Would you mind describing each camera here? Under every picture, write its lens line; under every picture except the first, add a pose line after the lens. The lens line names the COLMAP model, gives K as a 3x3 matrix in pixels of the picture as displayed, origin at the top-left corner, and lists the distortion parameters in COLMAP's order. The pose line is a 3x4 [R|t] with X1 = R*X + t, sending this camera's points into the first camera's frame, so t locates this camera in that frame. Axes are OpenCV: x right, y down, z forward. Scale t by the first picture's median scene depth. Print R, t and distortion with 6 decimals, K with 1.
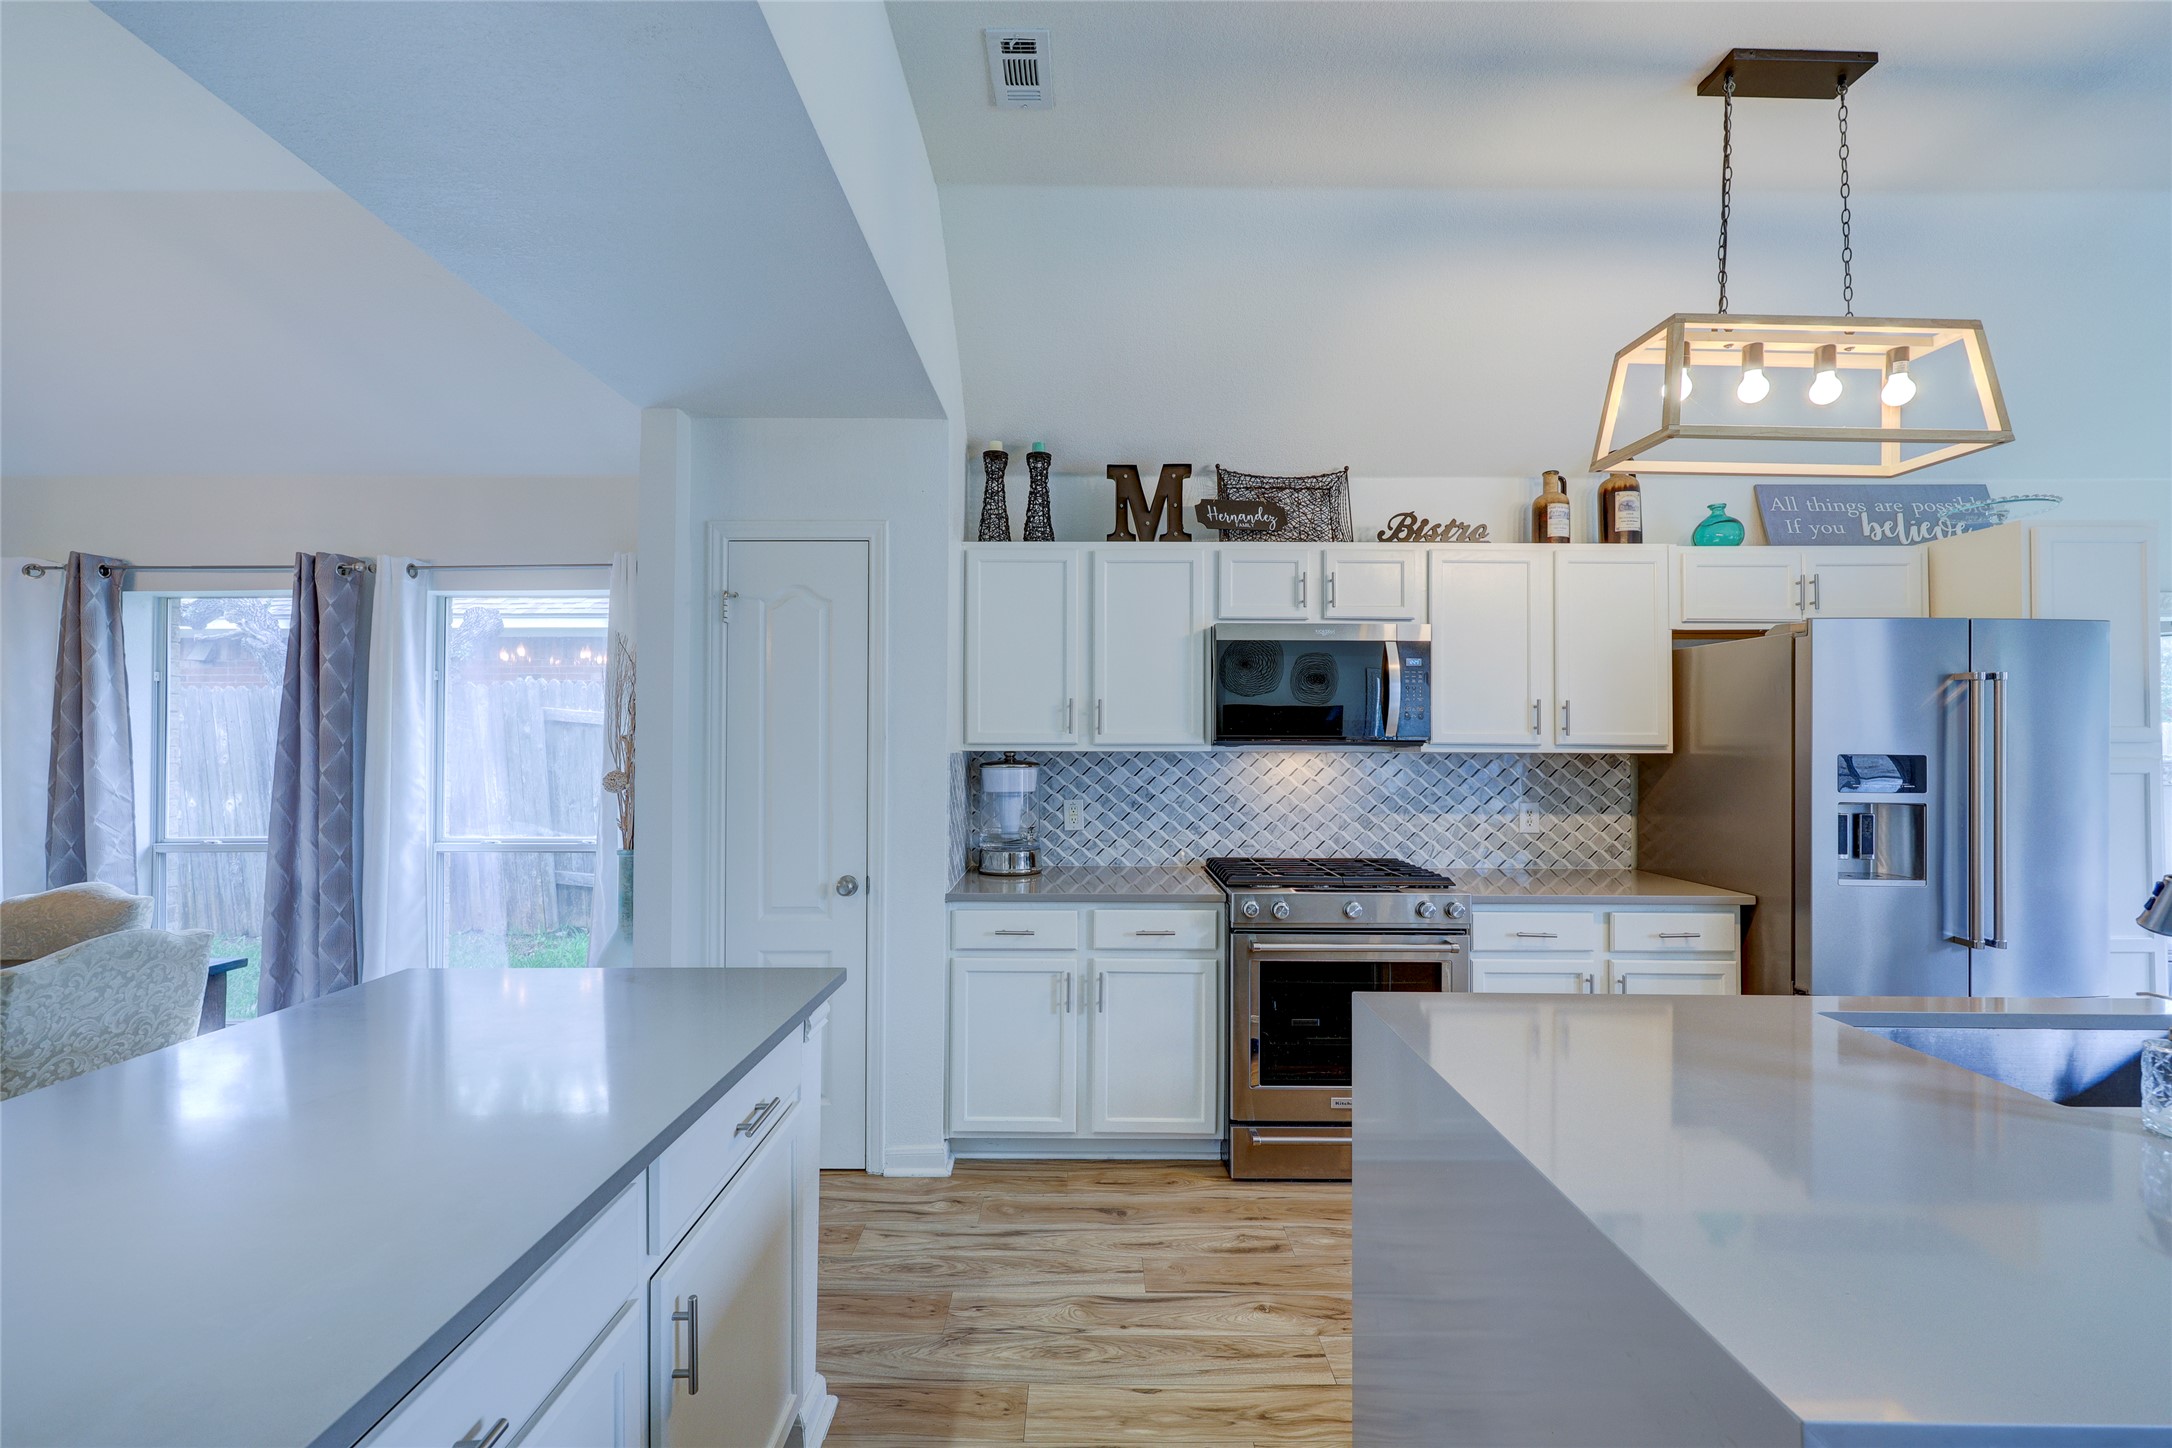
lens RADIAL K [[872.9, 0, 1083.1], [0, 872.9, 732.6], [0, 0, 1]] dist [-0.000316, 0.000246]
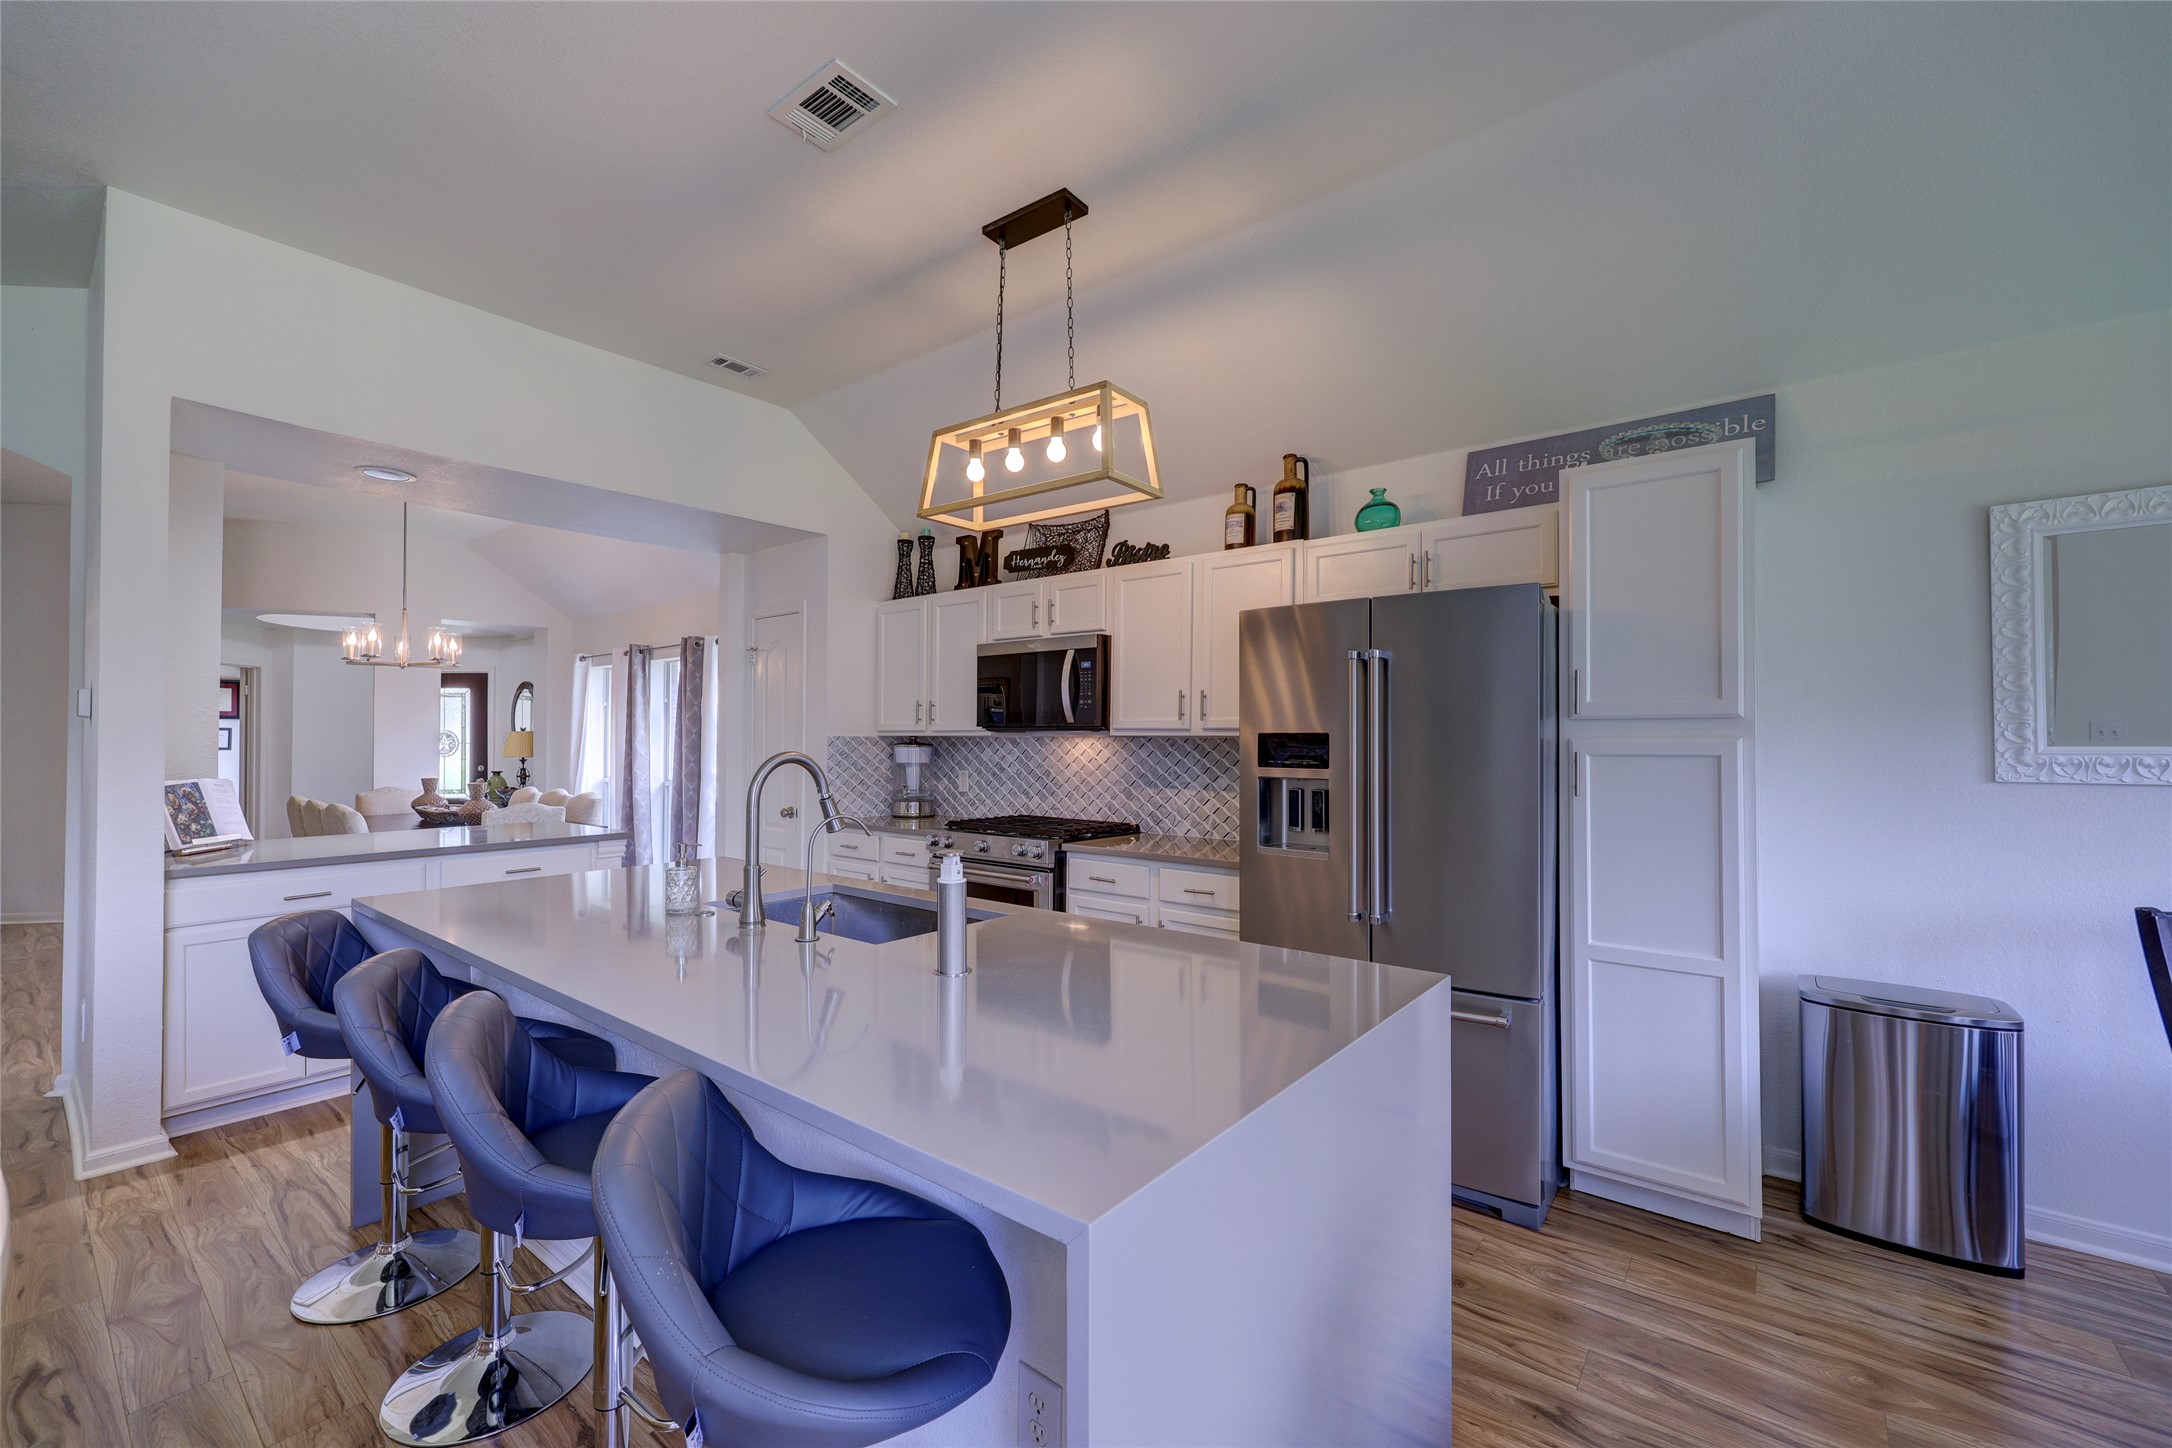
lens RADIAL K [[872.9, 0, 1083.1], [0, 872.9, 732.6], [0, 0, 1]] dist [-0.000316, 0.000246]
pose [[0.783047, -0.004562, -0.621946, 1.086301], [0.003462, 0.999990, -0.002976, 0.020995], [0.621953, 0.000177, 0.783055, 0.000707]]
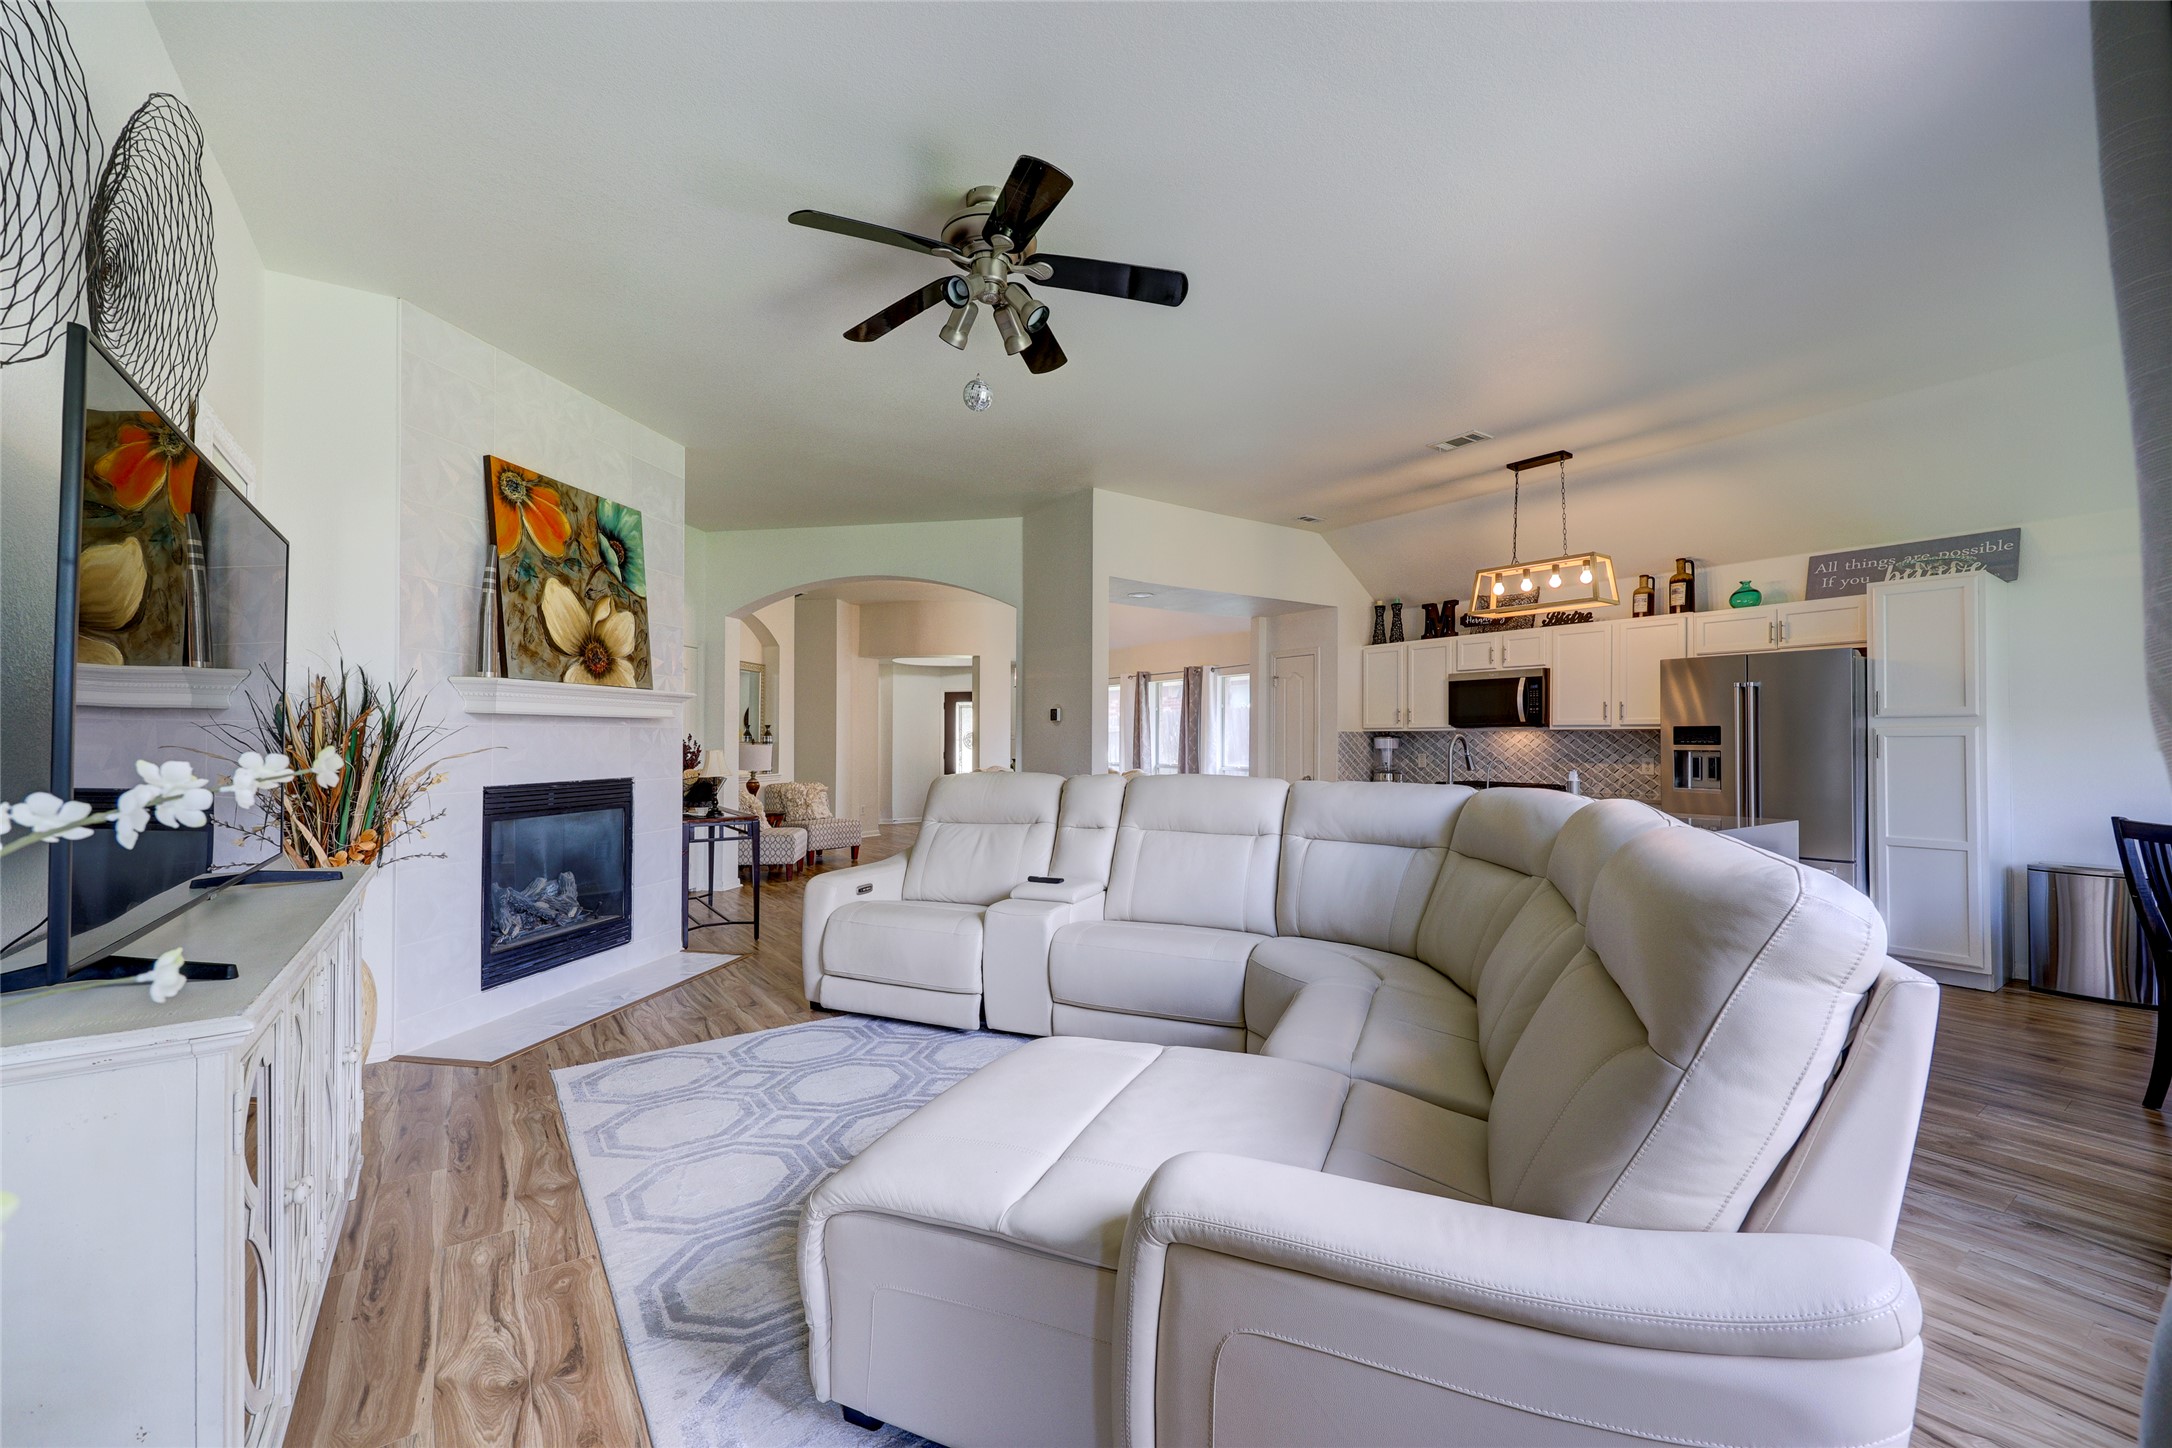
lens RADIAL K [[872.9, 0, 1083.1], [0, 872.9, 732.6], [0, 0, 1]] dist [-0.000316, 0.000246]
pose [[0.573444, -0.008793, -0.819198, 1.373434], [0.006489, 0.999960, -0.006191, 0.033602], [0.819219, -0.001766, 0.573478, -1.017223]]
